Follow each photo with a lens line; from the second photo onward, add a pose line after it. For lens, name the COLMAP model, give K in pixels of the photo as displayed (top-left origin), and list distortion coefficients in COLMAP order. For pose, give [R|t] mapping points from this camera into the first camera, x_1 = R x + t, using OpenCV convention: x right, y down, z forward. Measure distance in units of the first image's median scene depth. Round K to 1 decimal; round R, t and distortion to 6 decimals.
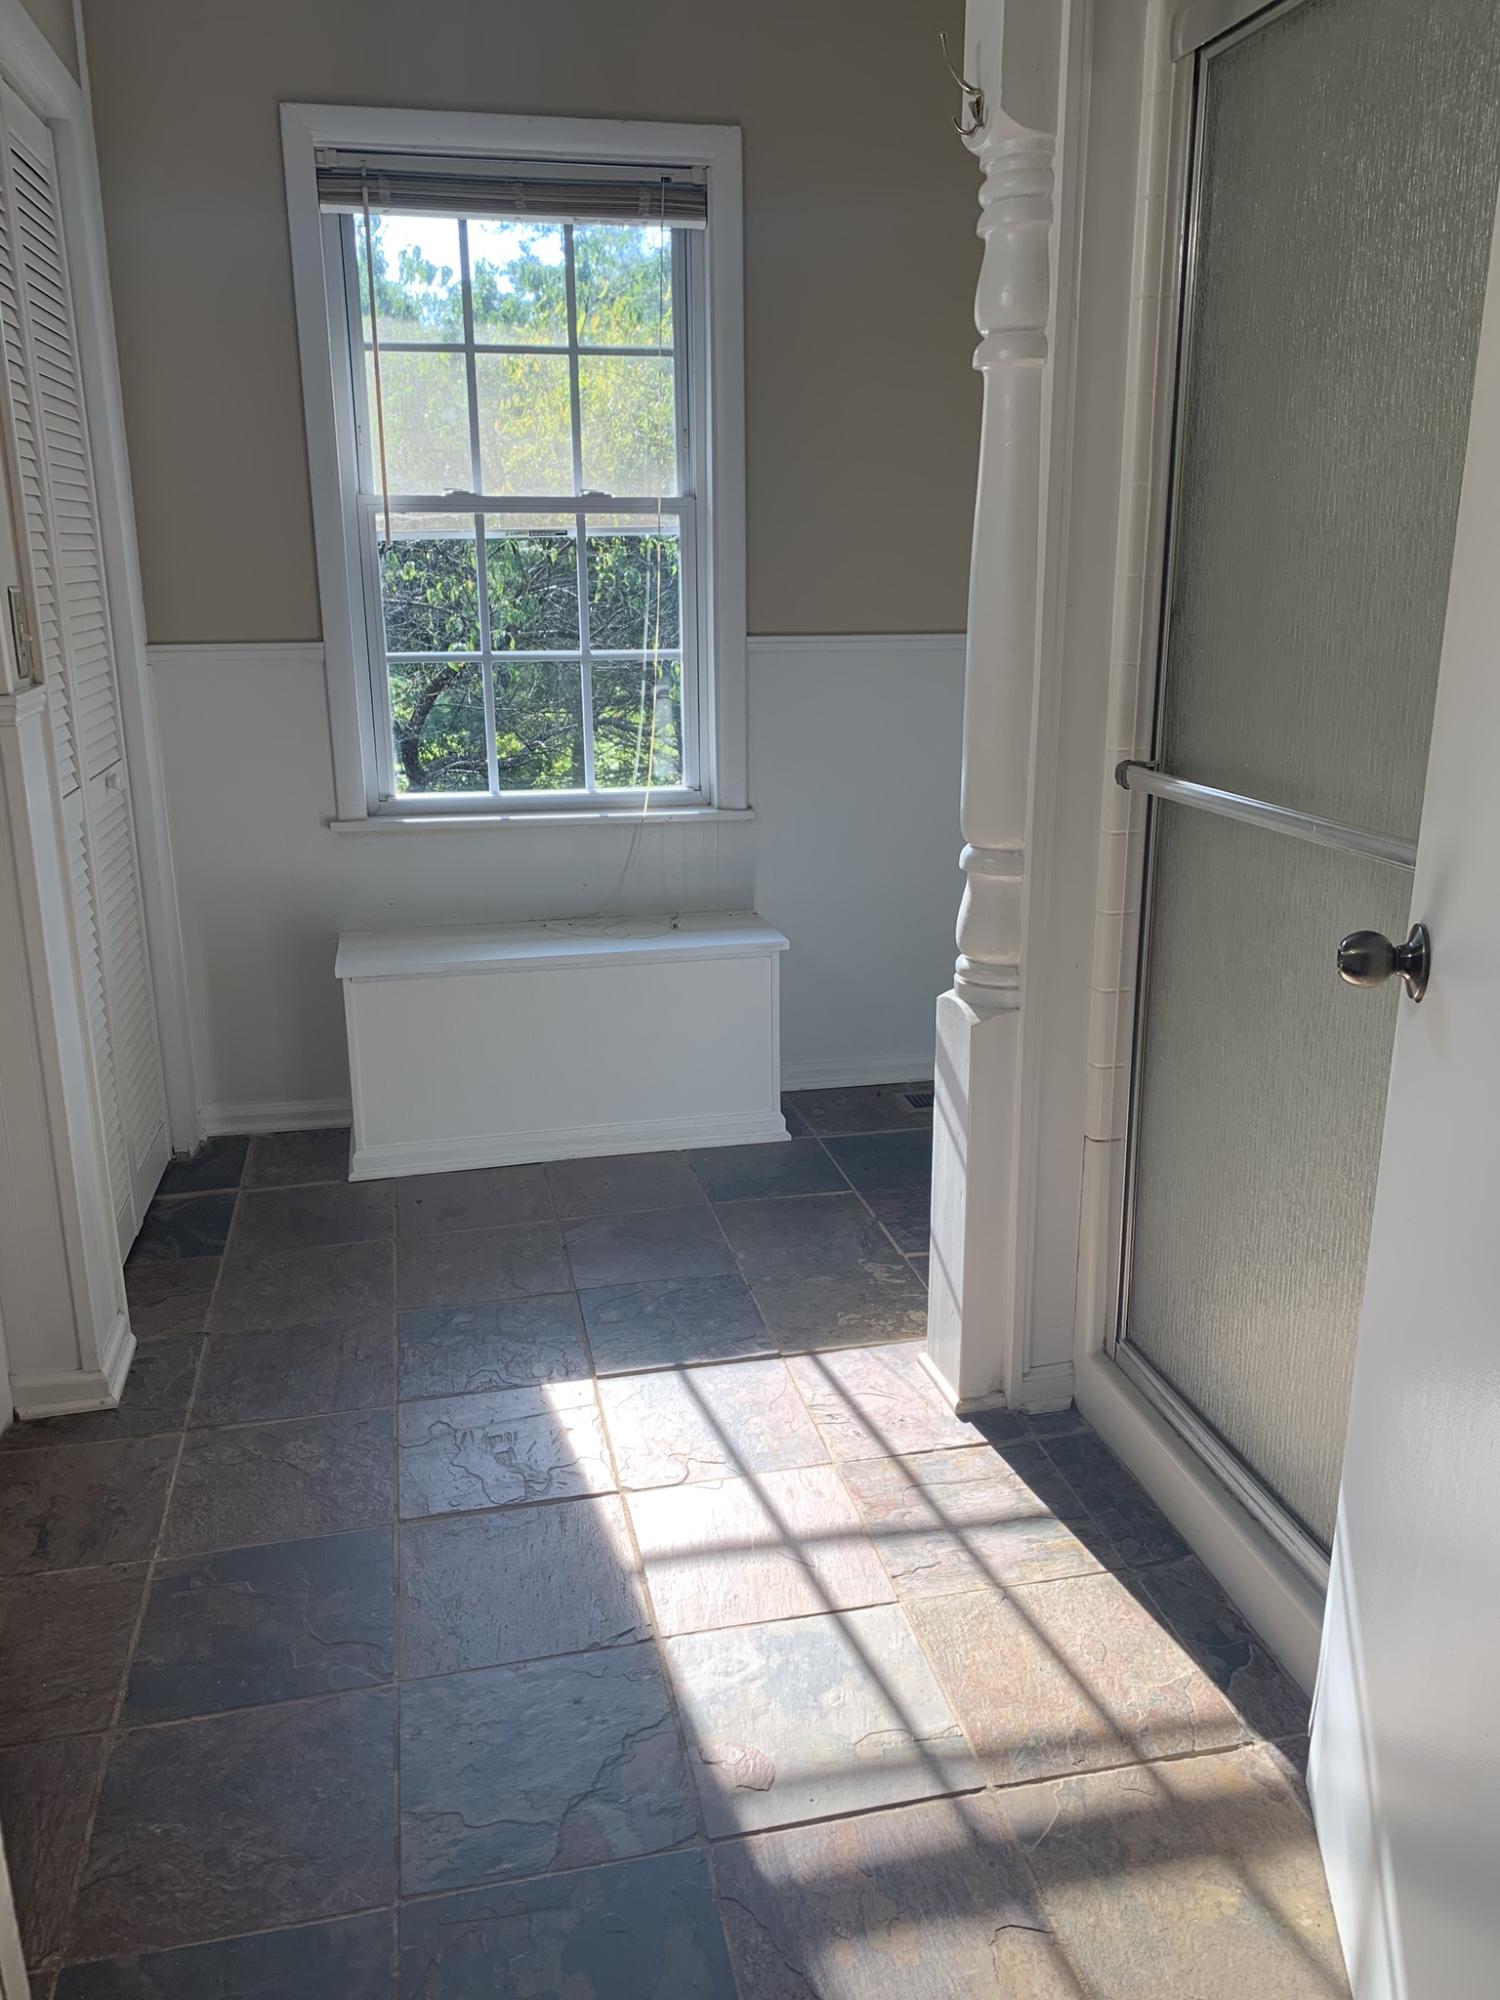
lens RADIAL K [[1520.9, 0, 745.8], [0, 1520.9, 1000.3], [0, 0, 1]] dist [0.013064, -0.017671]
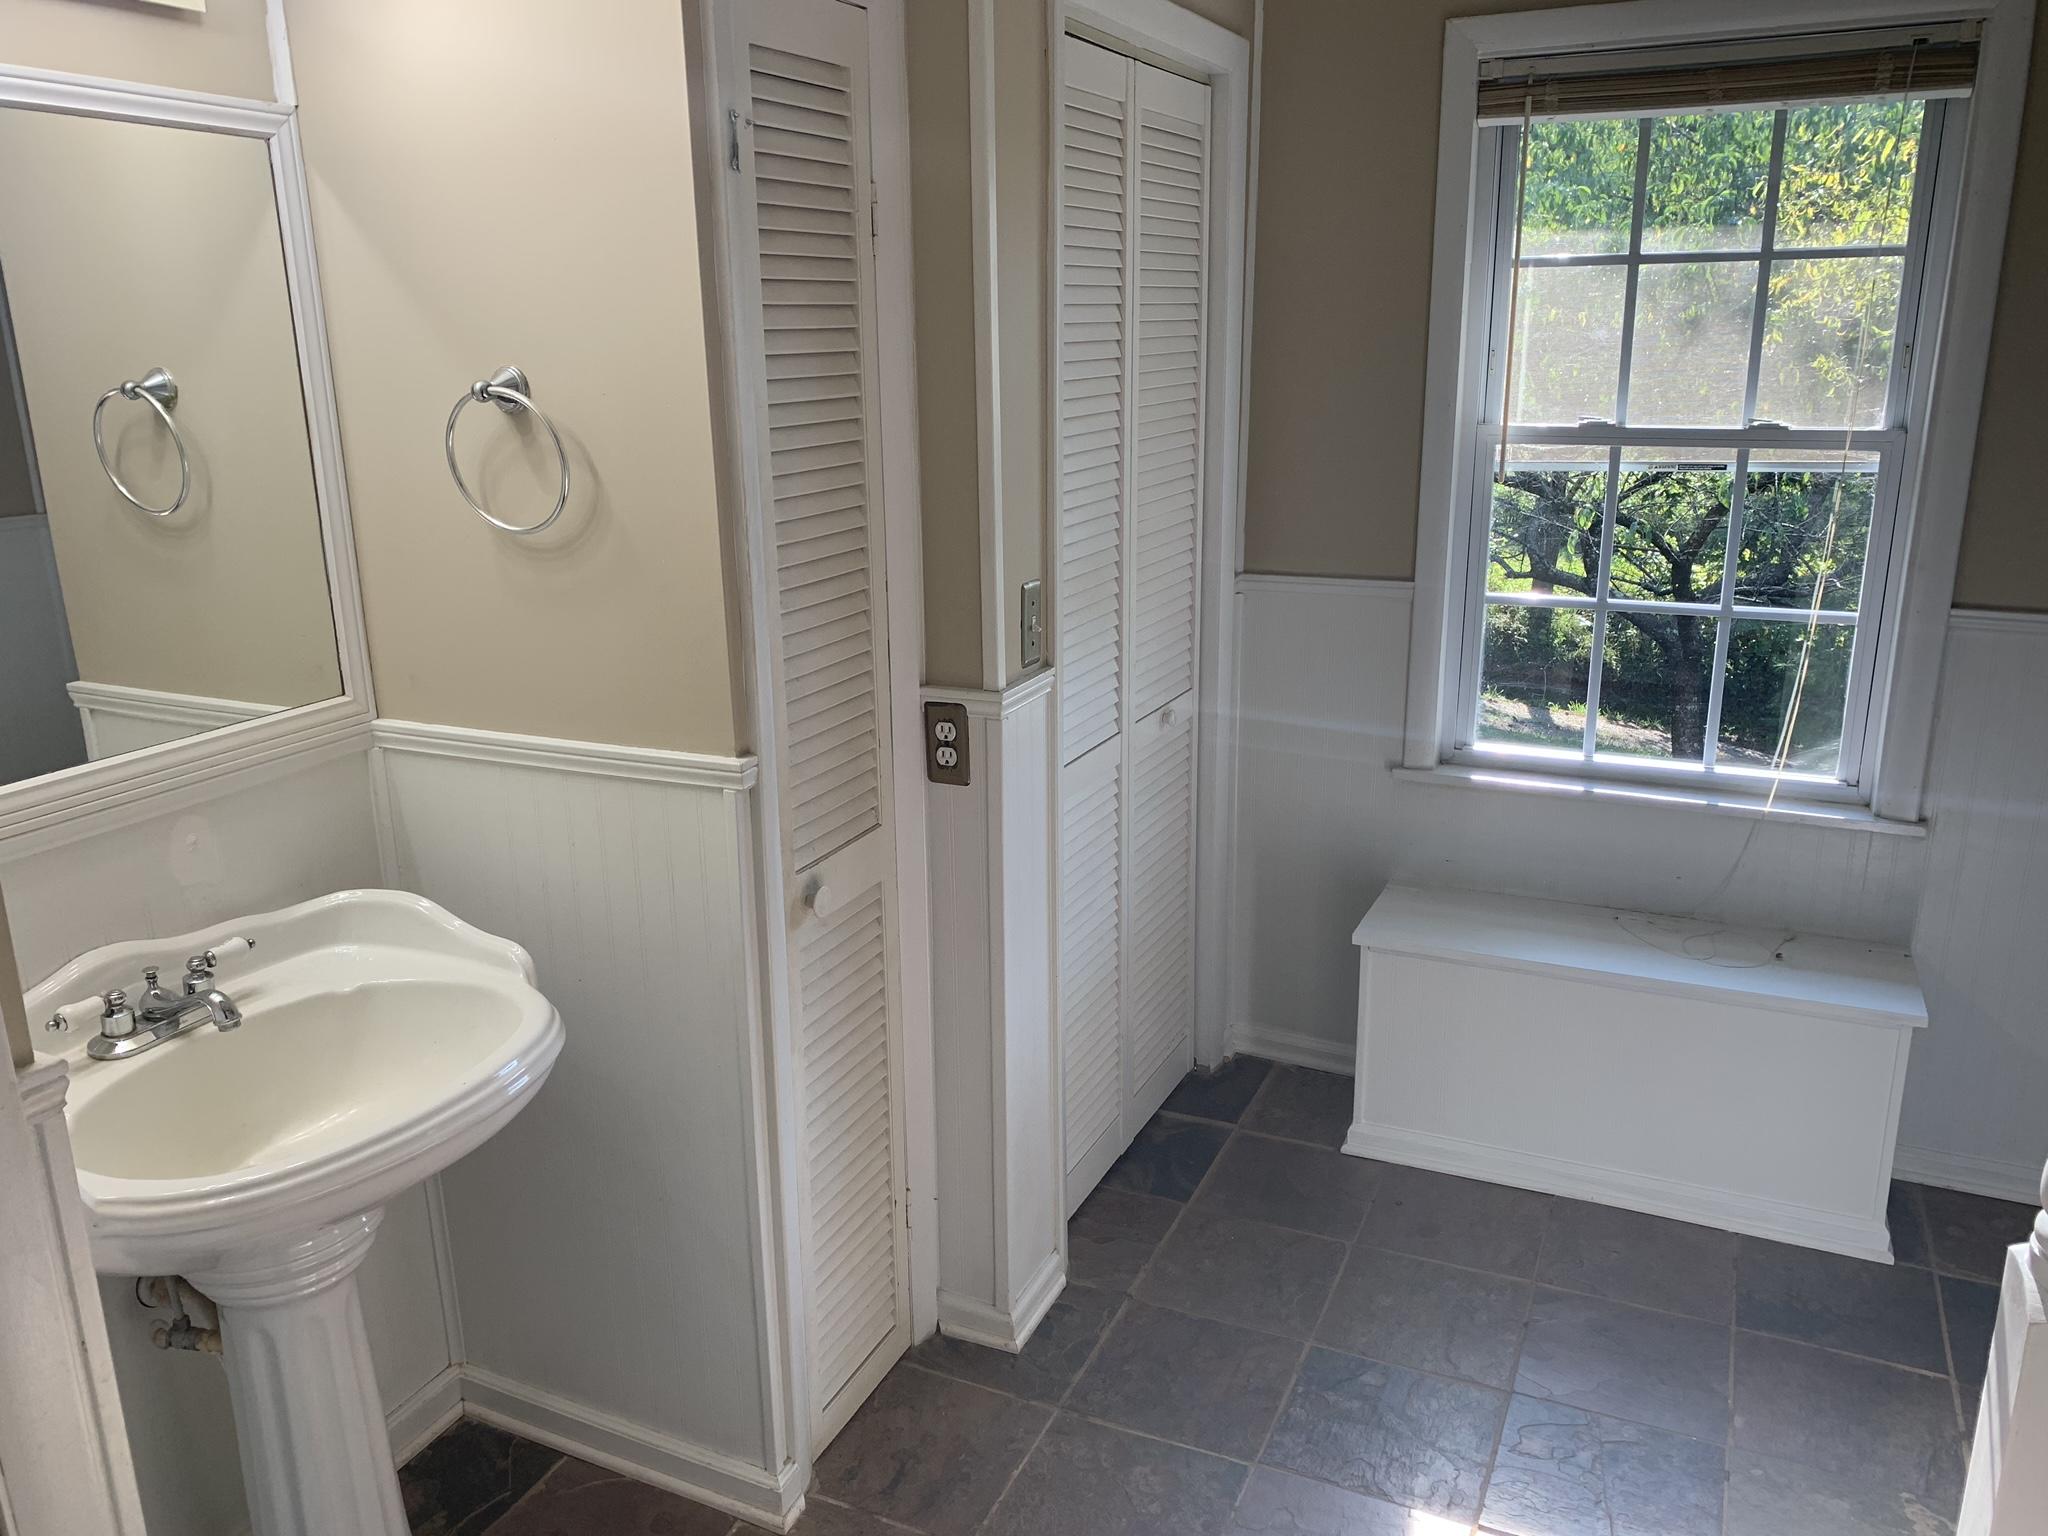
lens RADIAL K [[1557.4, 0, 1026.5], [0, 1557.4, 763.1], [0, 0, 1]] dist [0.013064, -0.017671]
pose [[0.795163, 0.160118, -0.584875, 0.109473], [-0.158310, 0.985875, 0.054668, -0.138479], [0.585367, 0.049122, 0.809279, 0.091922]]
